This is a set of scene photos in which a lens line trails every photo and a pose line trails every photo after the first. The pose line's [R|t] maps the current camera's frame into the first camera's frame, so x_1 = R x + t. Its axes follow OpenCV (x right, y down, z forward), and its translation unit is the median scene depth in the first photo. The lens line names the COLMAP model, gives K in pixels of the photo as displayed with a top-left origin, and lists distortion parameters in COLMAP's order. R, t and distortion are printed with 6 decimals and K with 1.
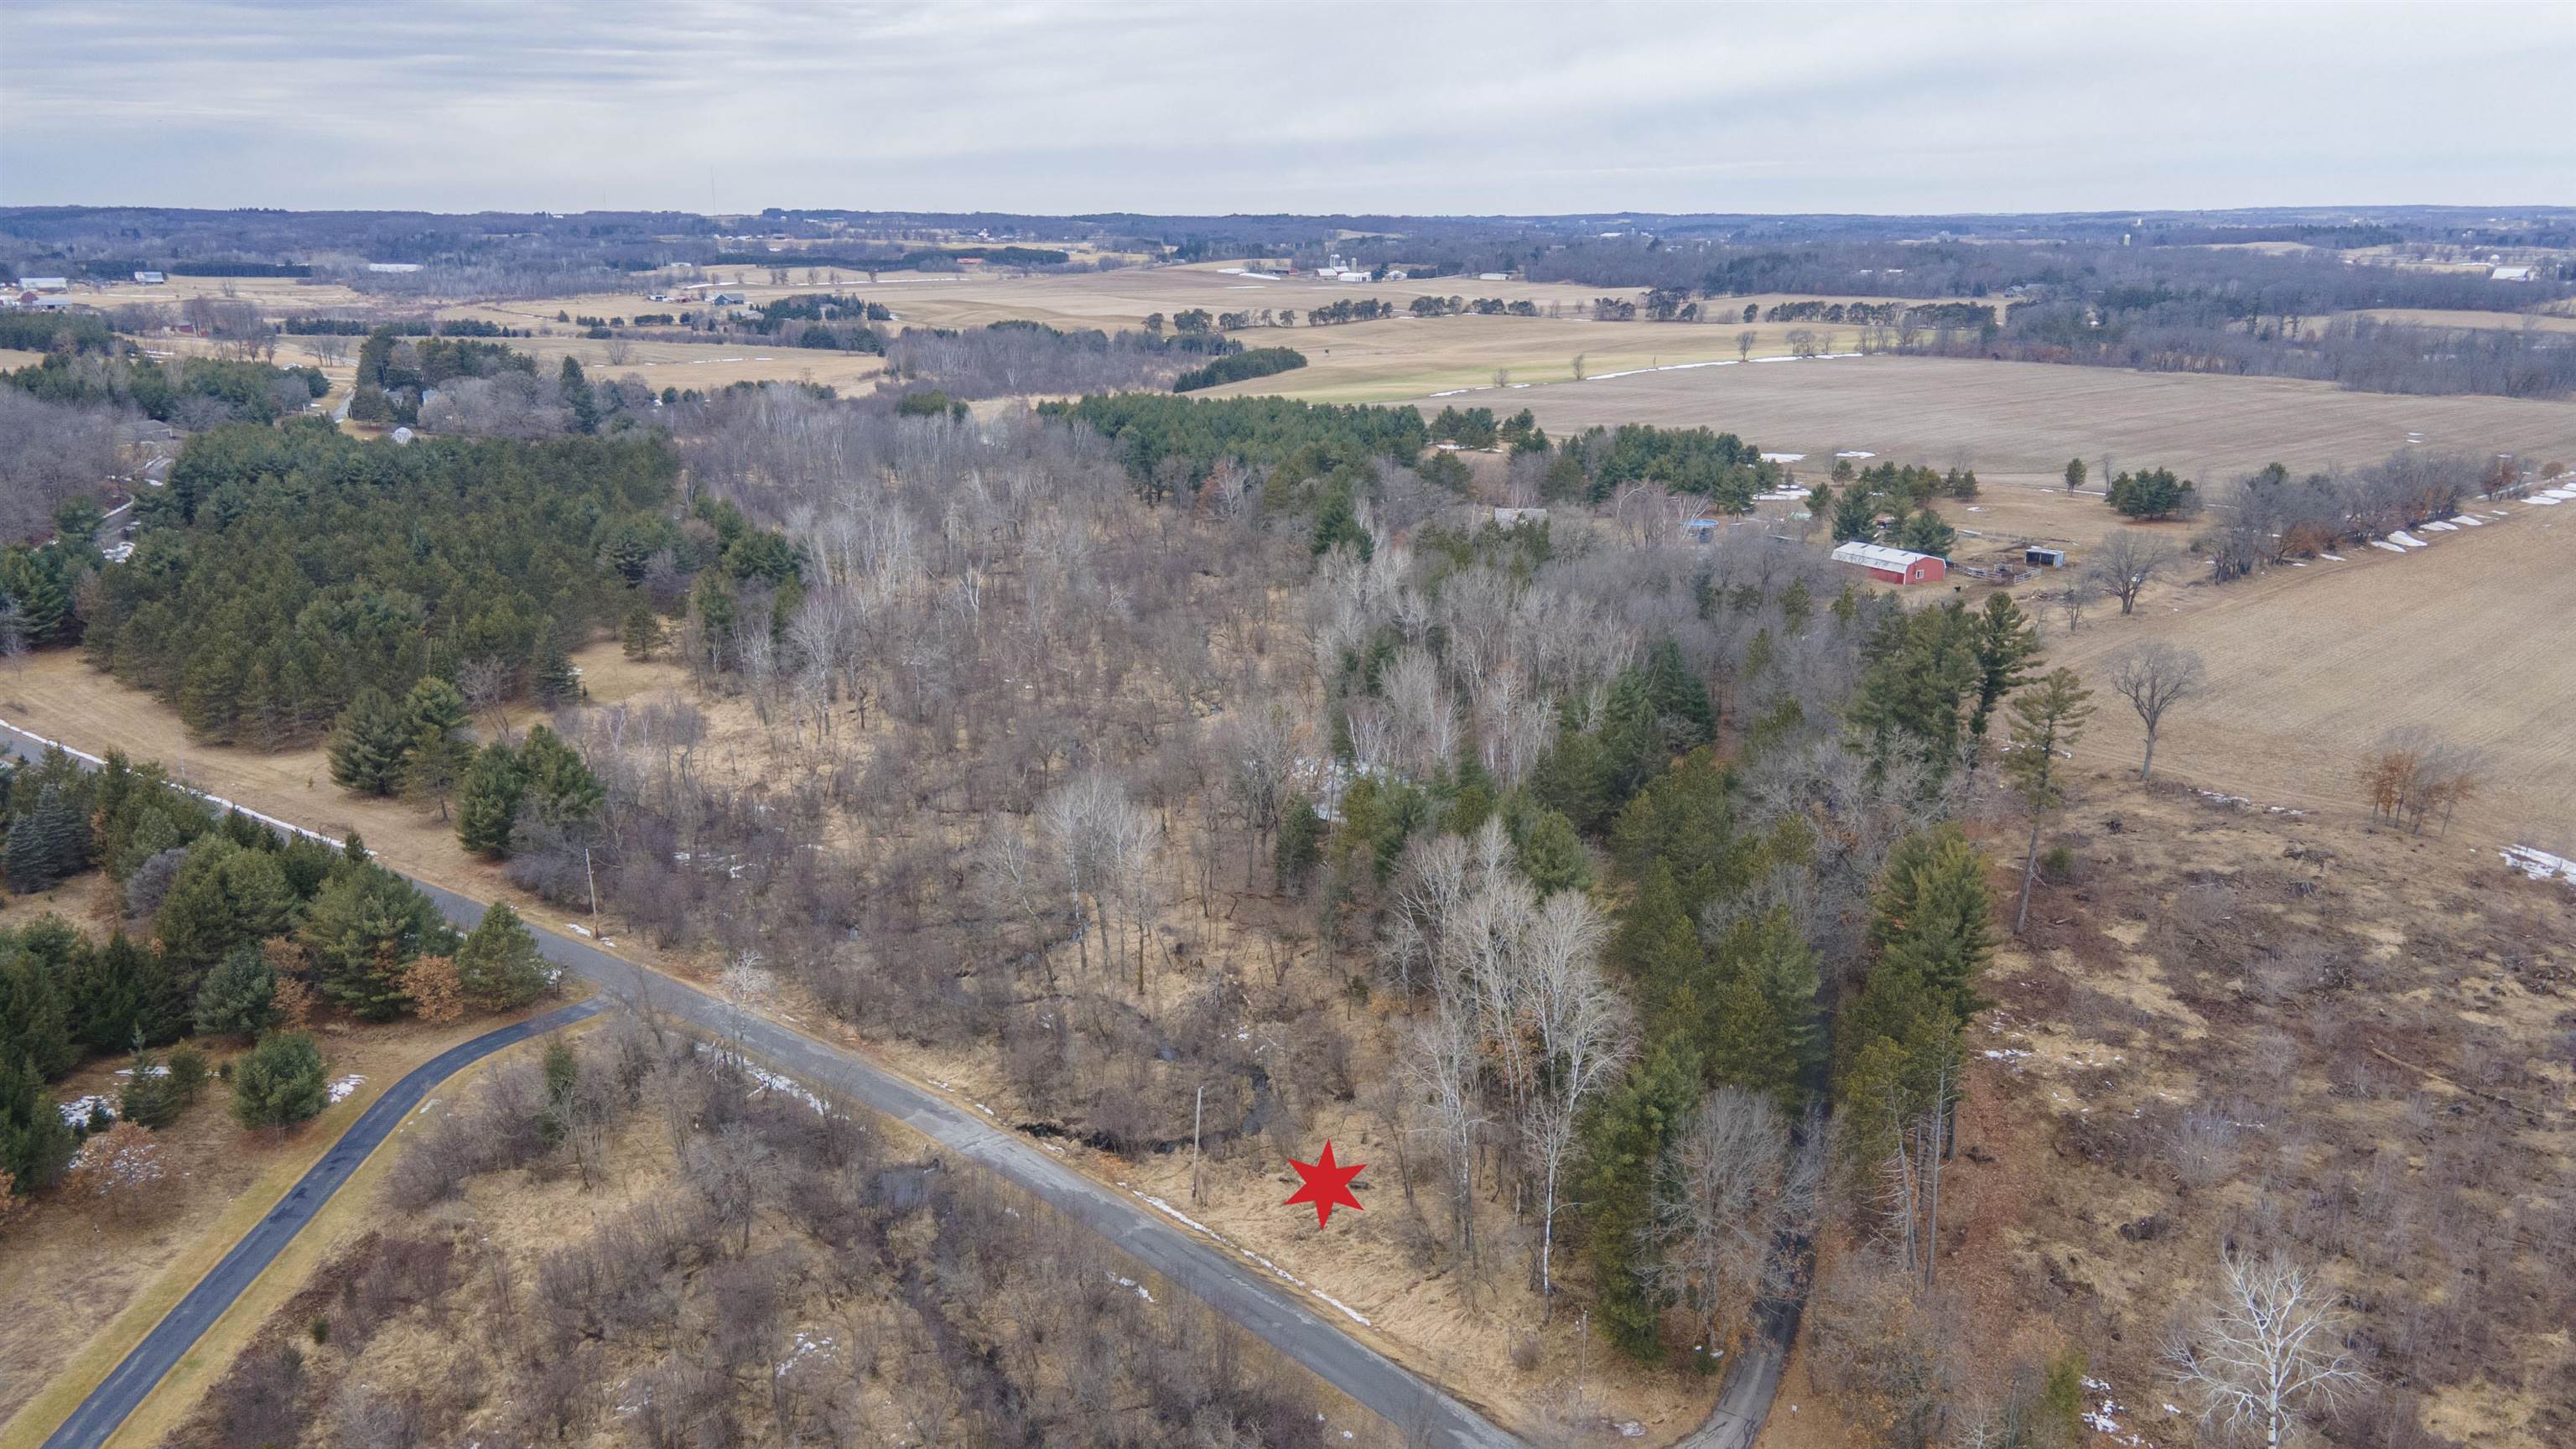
lens RADIAL K [[1892.3, 0, 1283.4], [0, 1892.3, 718.9], [0, 0, 1]] dist [0.006068, 0.066782]
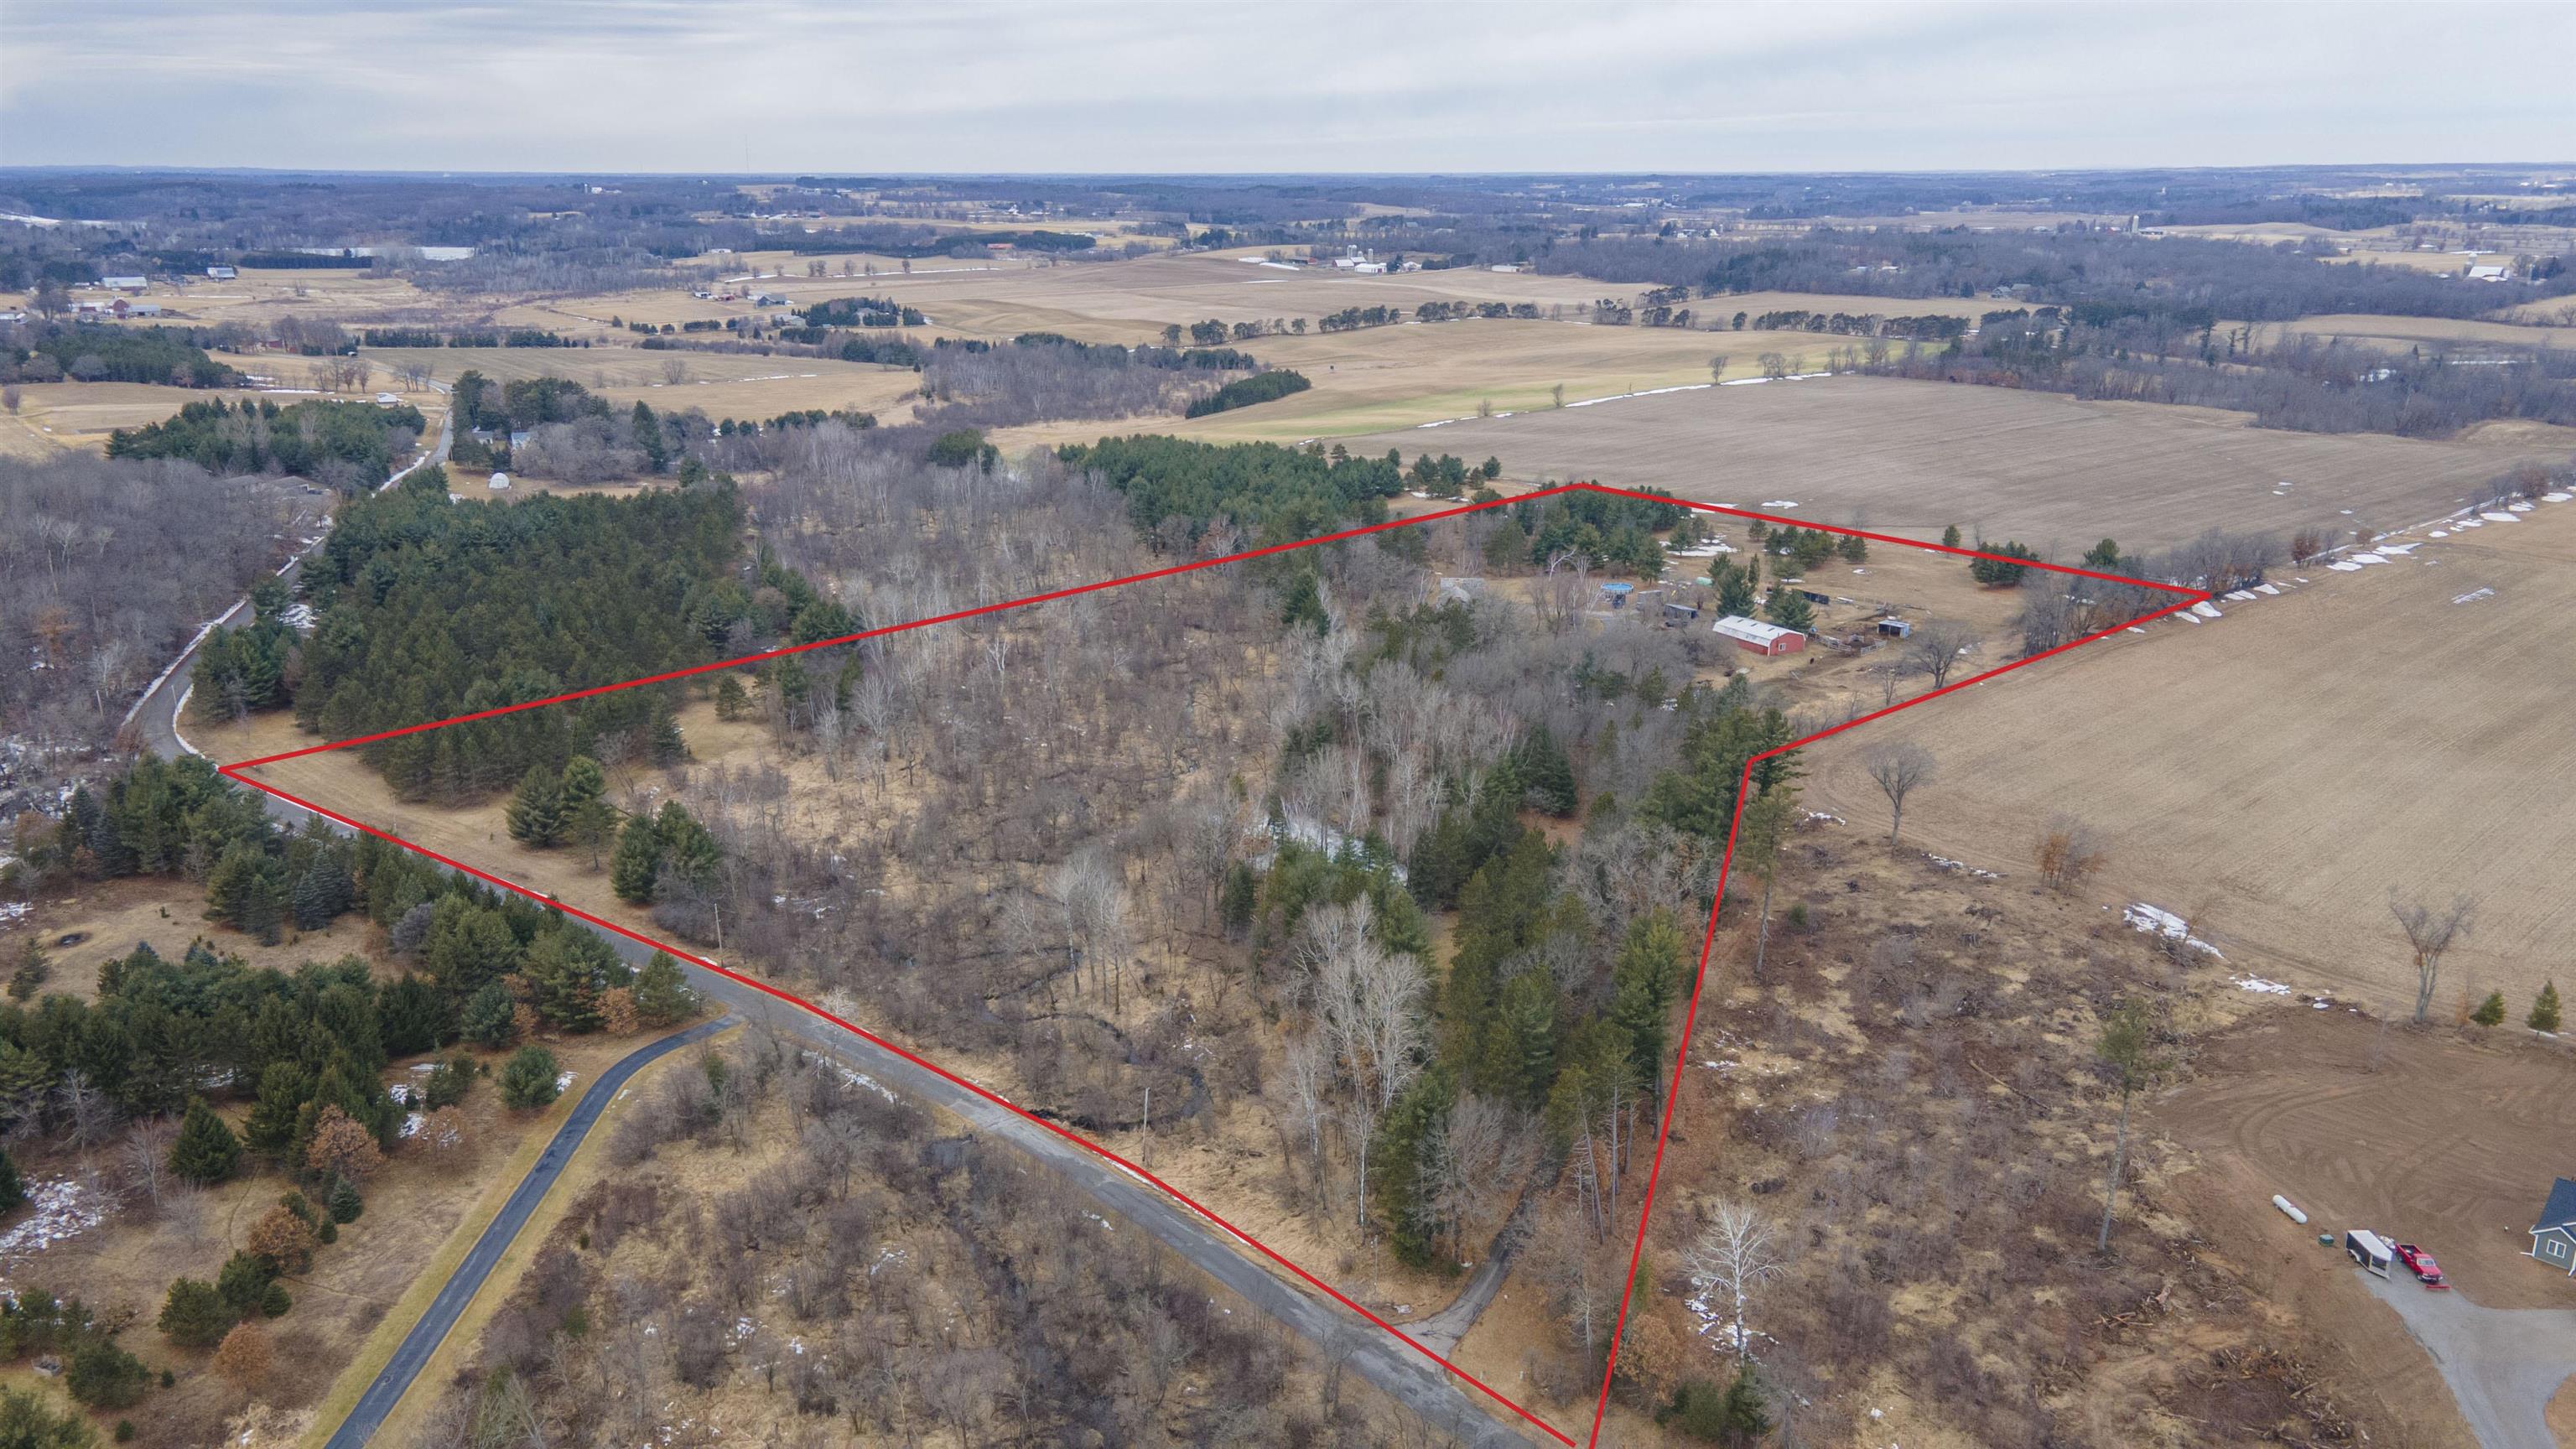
lens RADIAL K [[1892.3, 0, 1283.4], [0, 1892.3, 718.9], [0, 0, 1]] dist [0.006068, 0.066782]
pose [[0.999867, 0.003552, -0.015939, 0.036848], [-0.003182, 0.999726, 0.023198, -0.056172], [0.016017, -0.023144, 0.999604, -0.206124]]
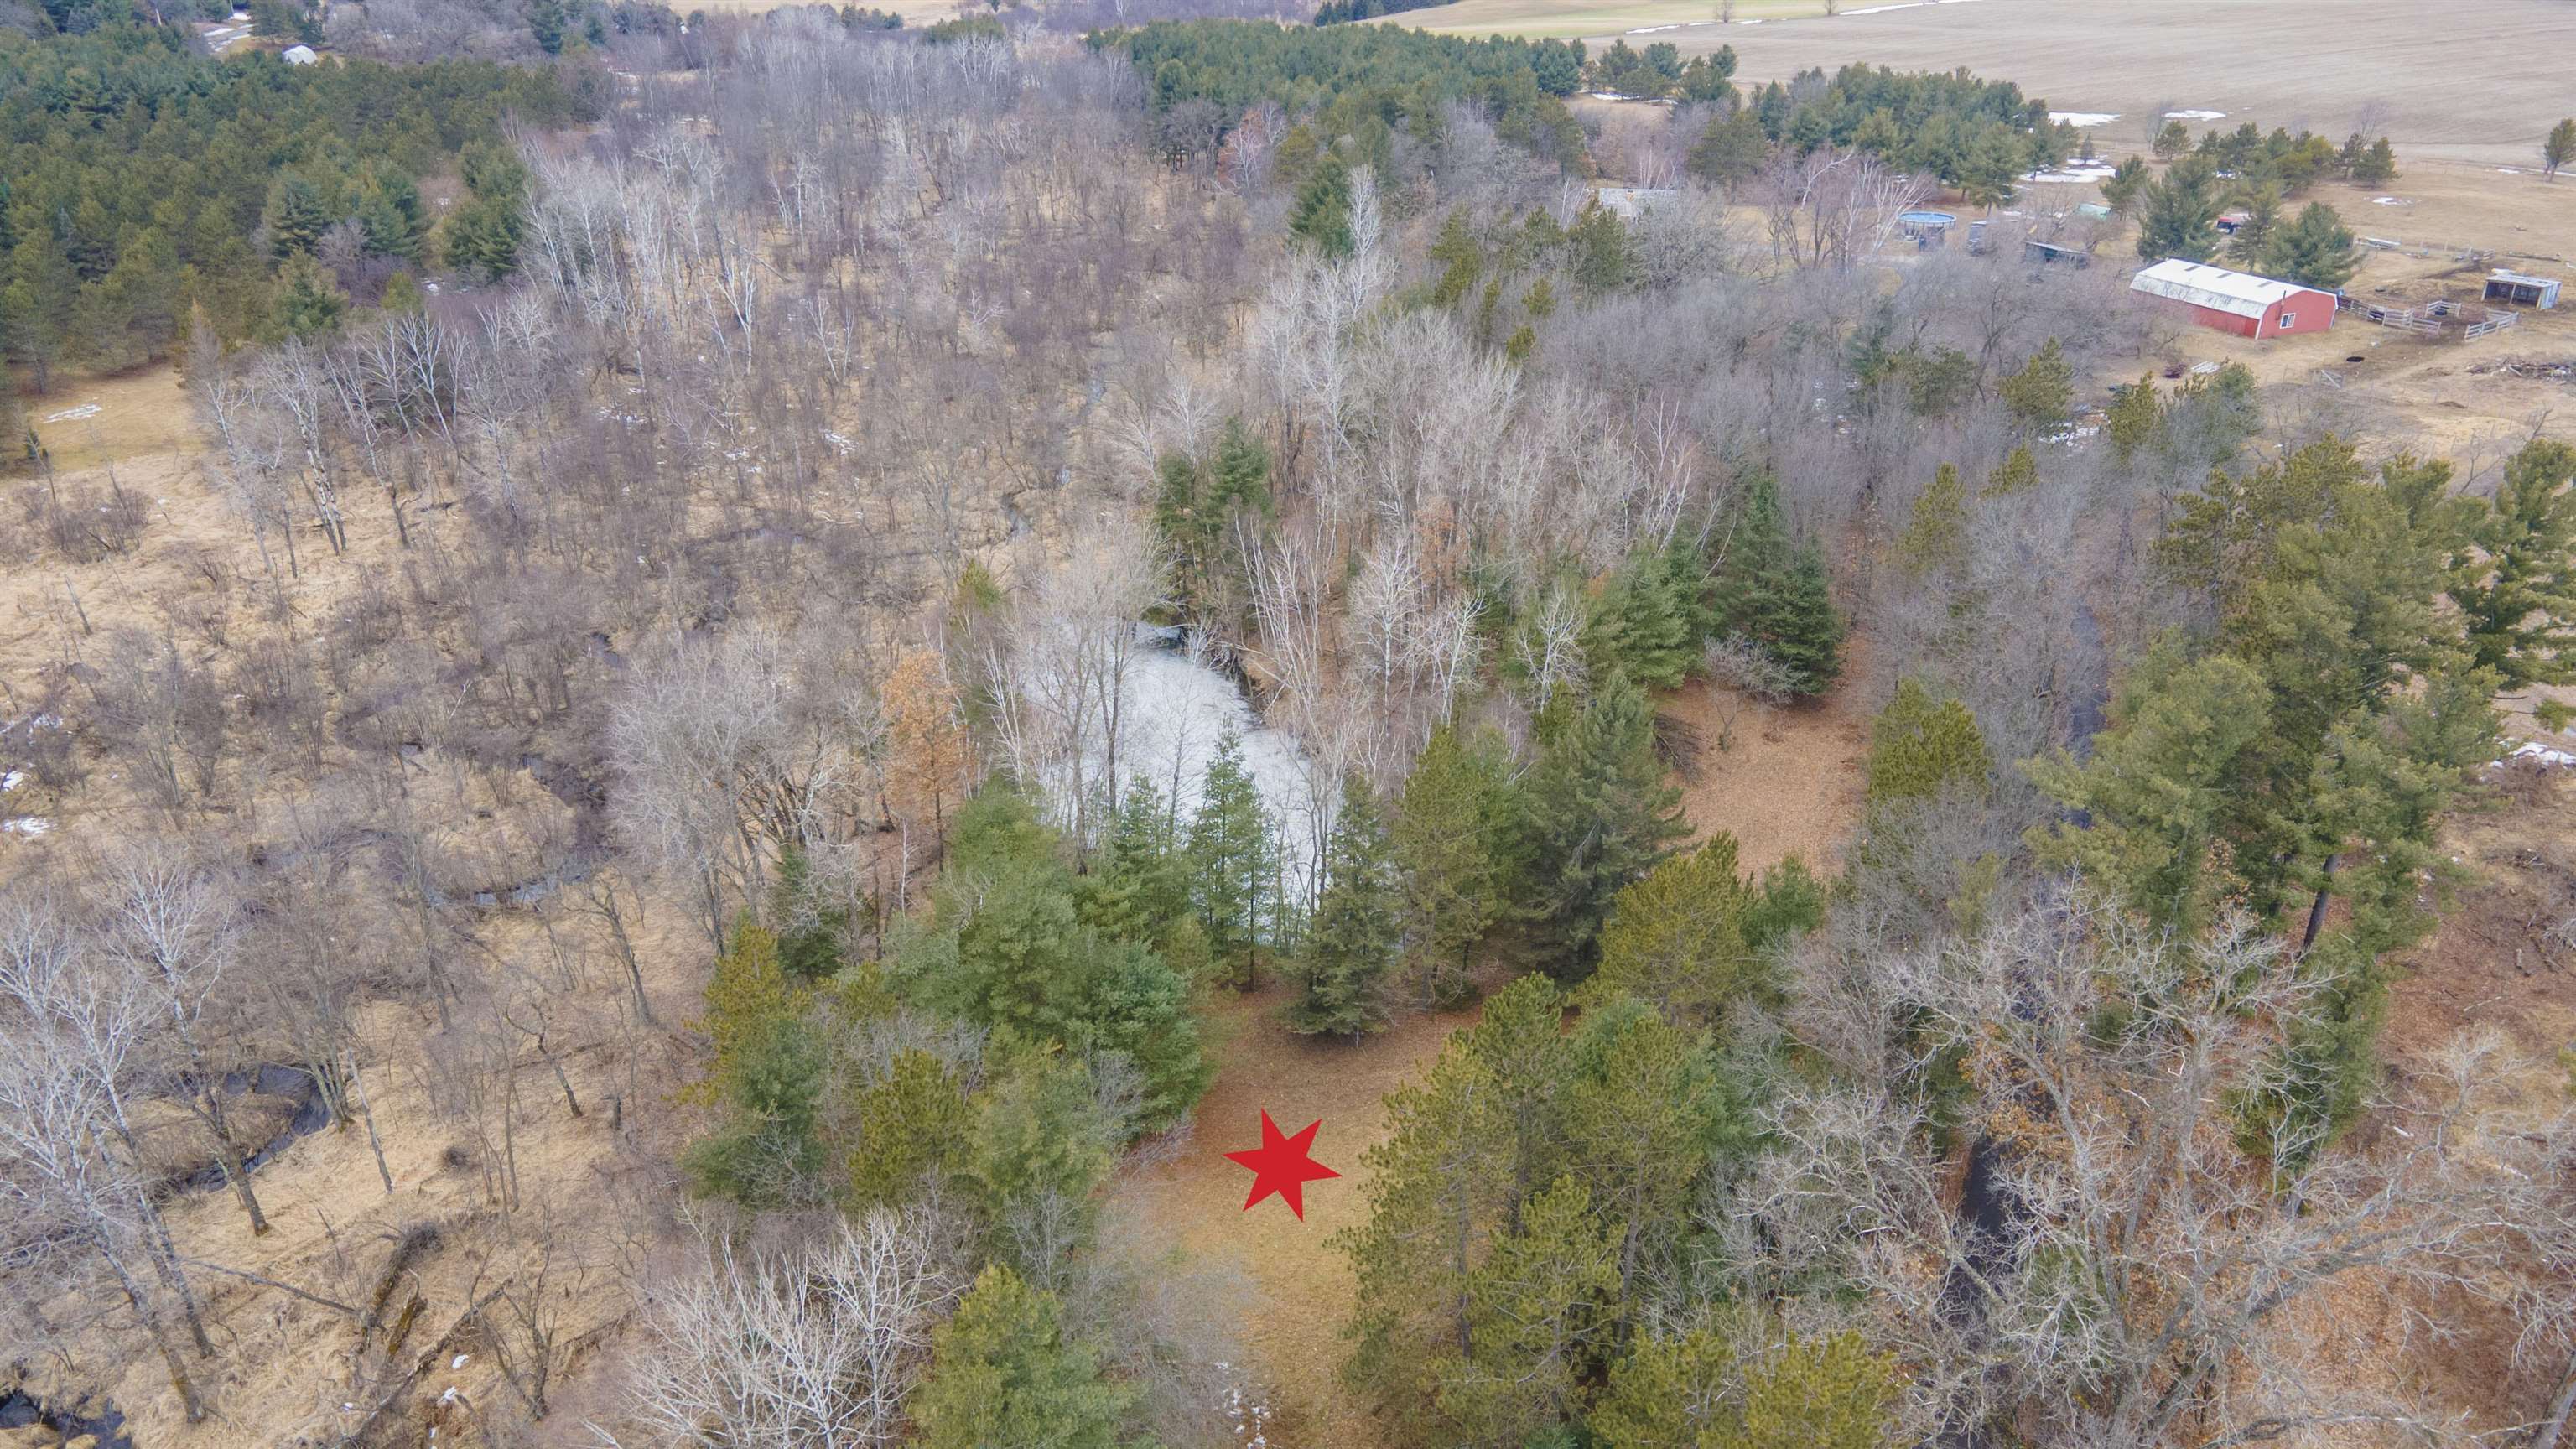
lens RADIAL K [[1870.6, 0, 1288.0], [0, 1870.6, 724.5], [0, 0, 1]] dist [0.005928, 0.075498]
pose [[0.990457, 0.058720, -0.124689, 0.107731], [-0.036124, 0.983674, 0.176295, -0.044431], [0.133005, -0.170109, 0.976408, 0.360131]]
